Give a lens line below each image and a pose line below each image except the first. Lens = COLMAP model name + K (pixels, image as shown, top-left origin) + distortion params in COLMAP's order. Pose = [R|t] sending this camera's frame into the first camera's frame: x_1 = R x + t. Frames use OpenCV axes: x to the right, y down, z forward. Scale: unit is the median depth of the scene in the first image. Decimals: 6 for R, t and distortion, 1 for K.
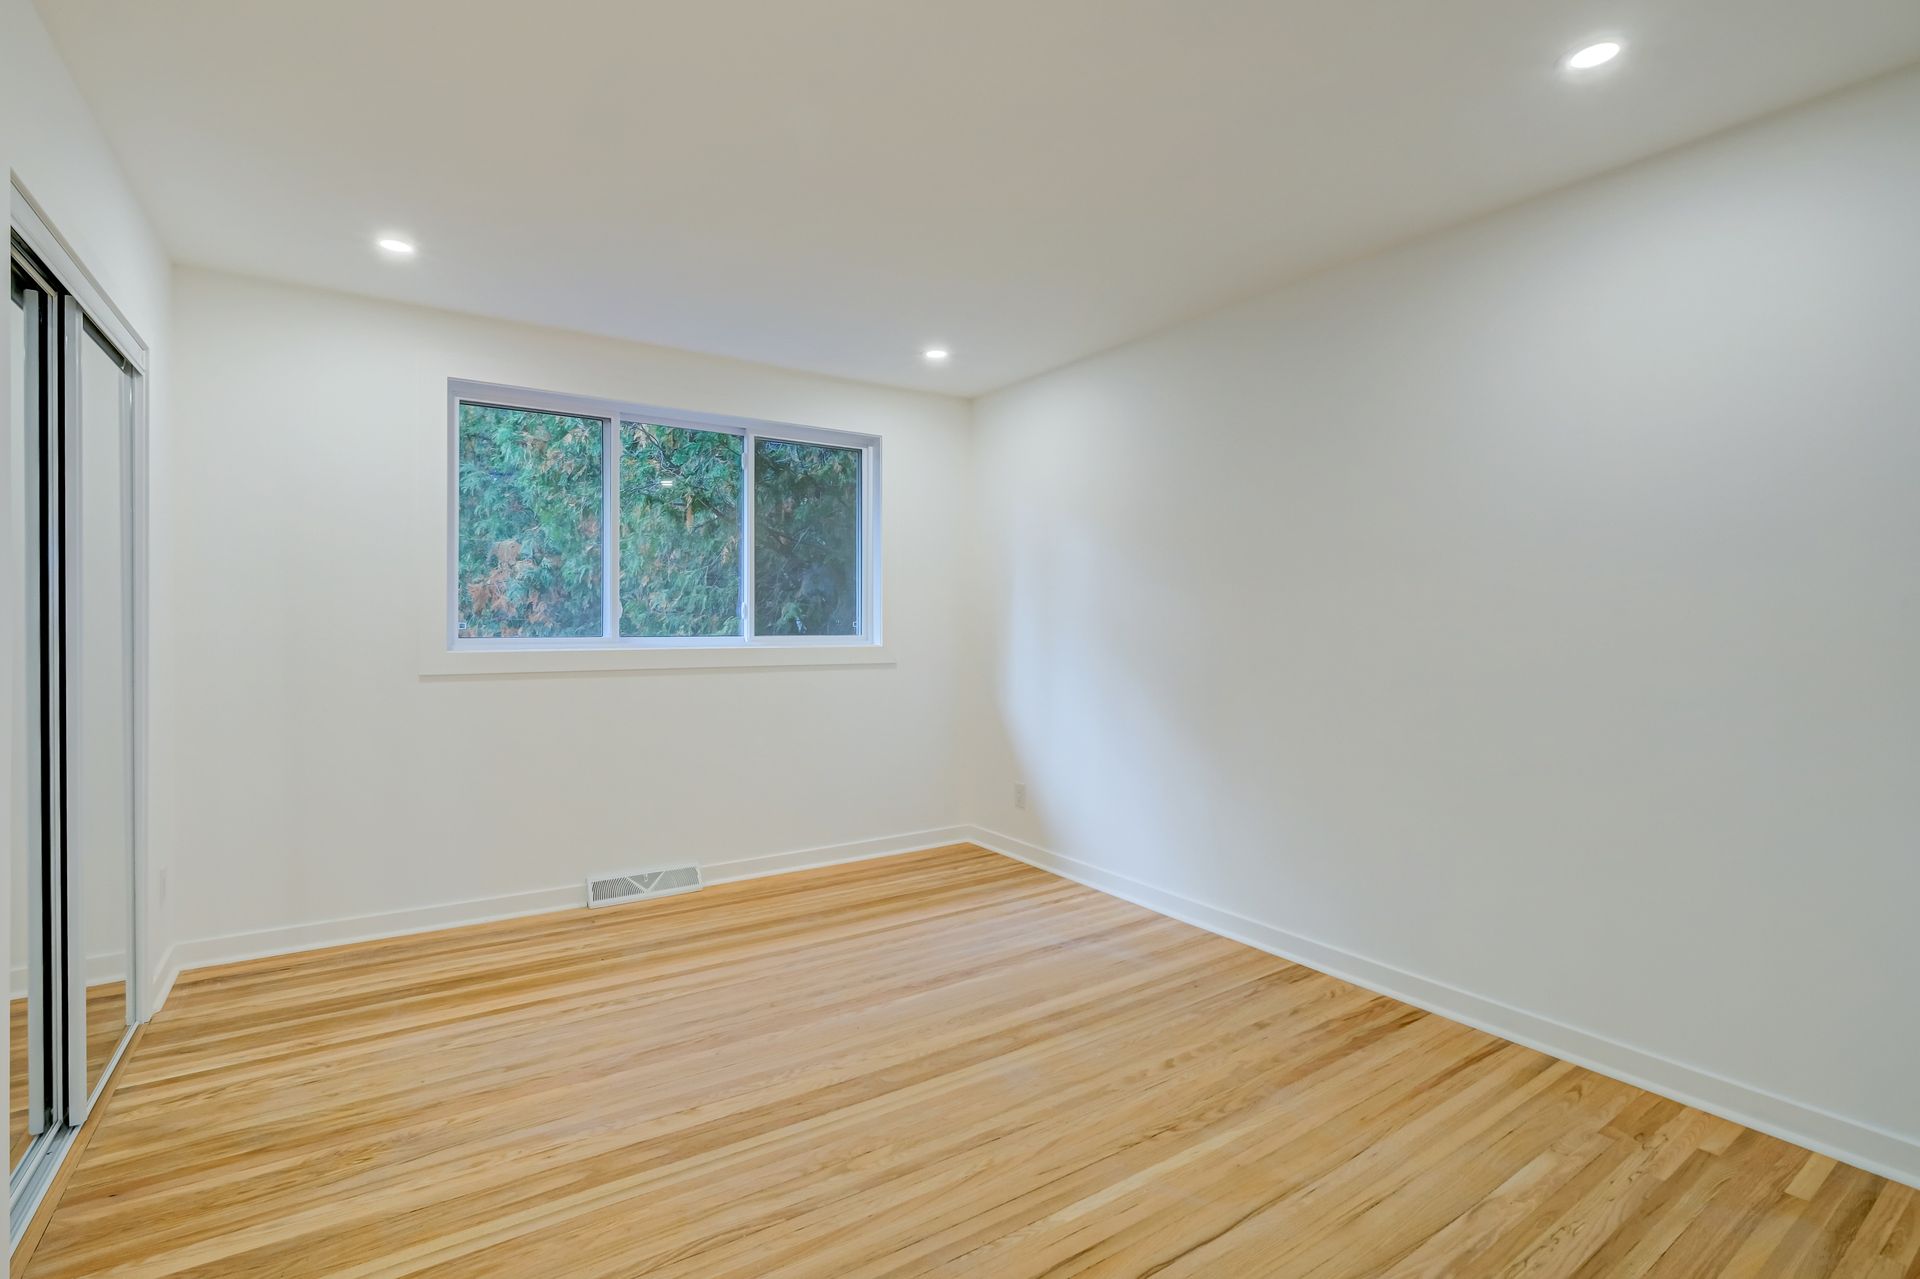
lens RADIAL K [[862.9, 0, 944.0], [0, 862.9, 631.1], [0, 0, 1]] dist [-0.000301, -0.000485]
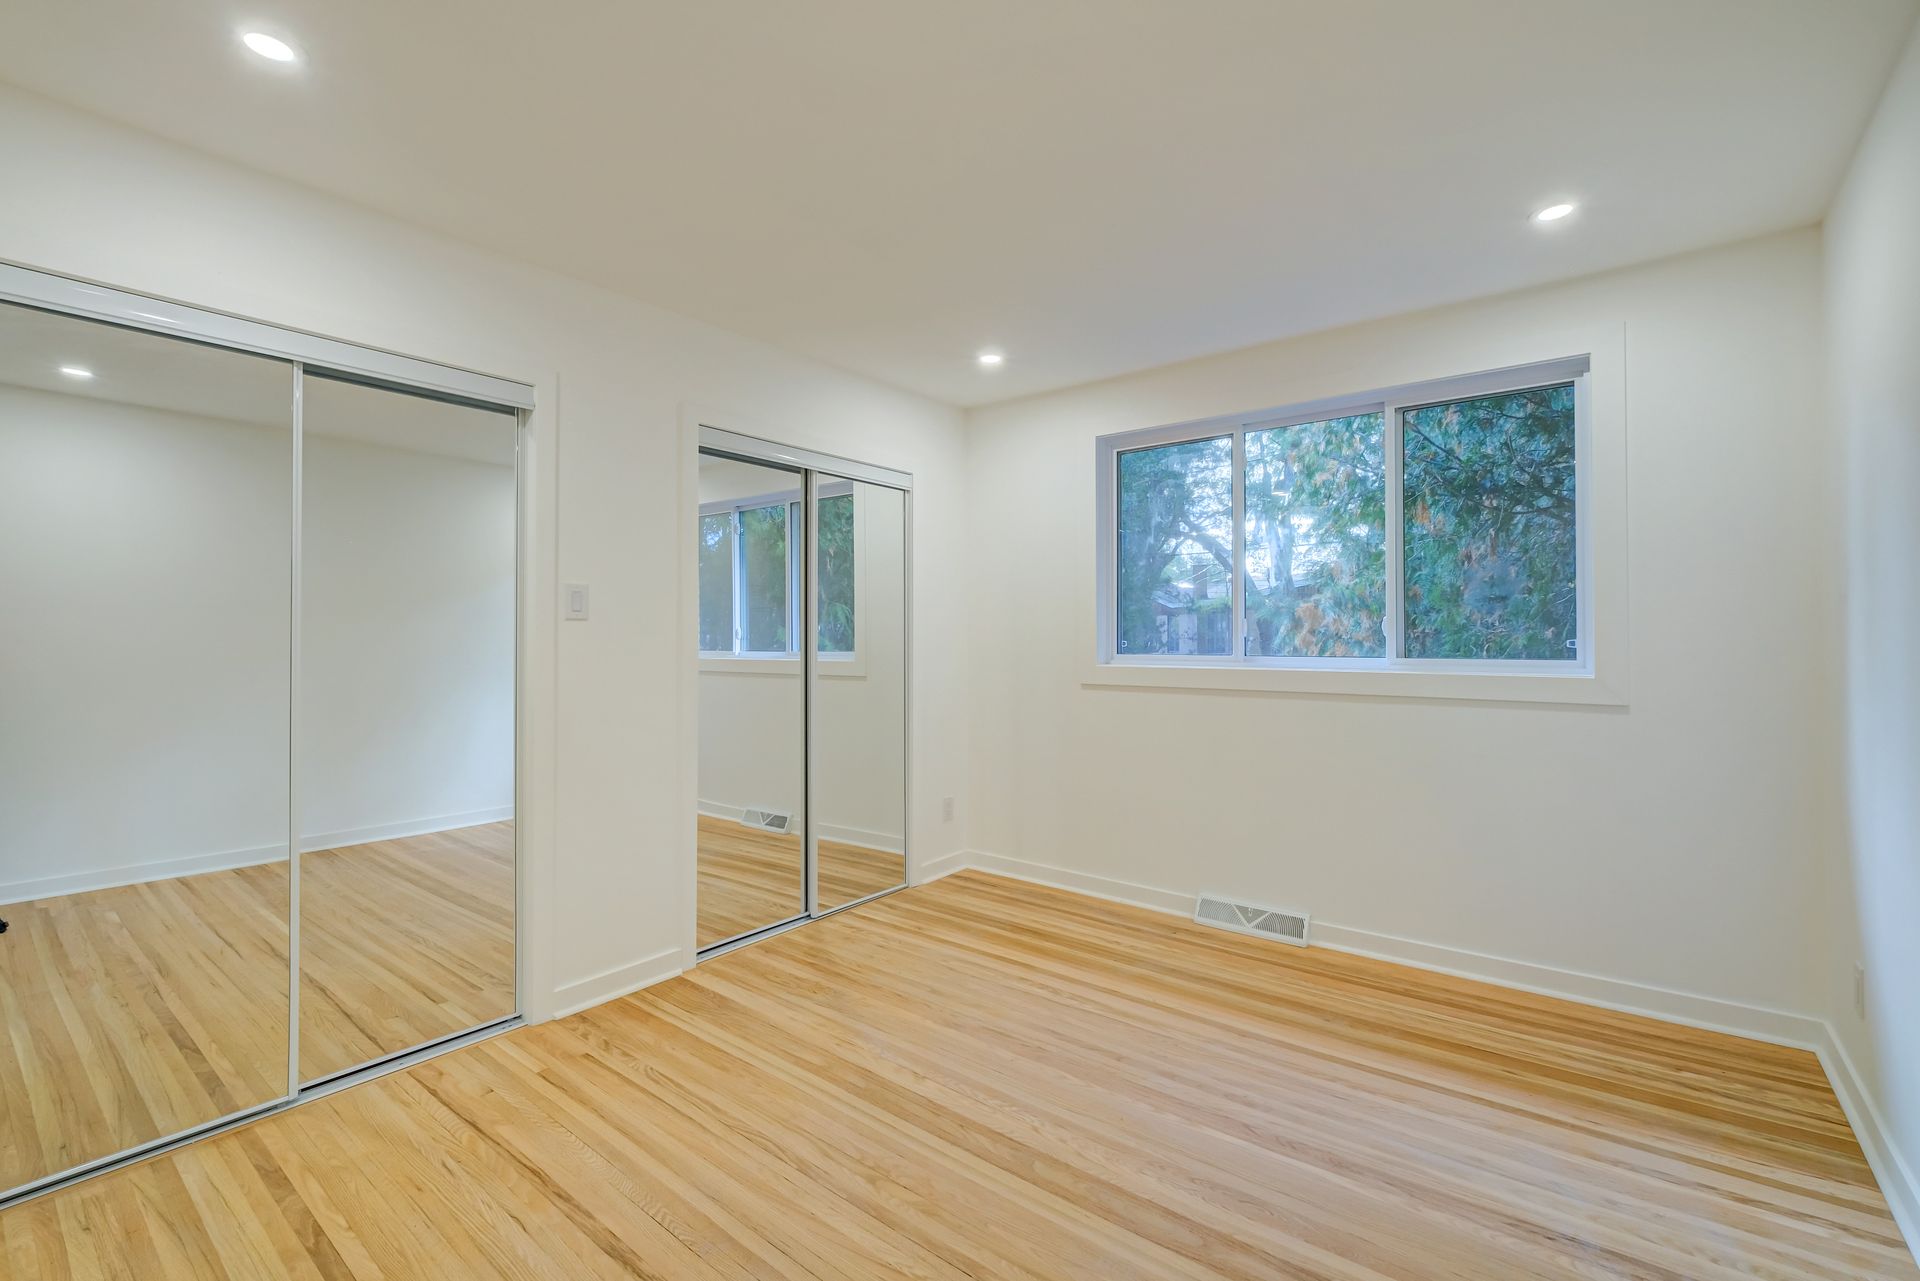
lens RADIAL K [[862.9, 0, 944.0], [0, 862.9, 632.1], [0, 0, 1]] dist [-0.000301, -0.000485]
pose [[0.305238, -0.008680, -0.952237, 0.545628], [-0.009270, 0.999884, -0.012085, -0.006083], [0.952231, 0.012516, 0.305122, 0.470844]]
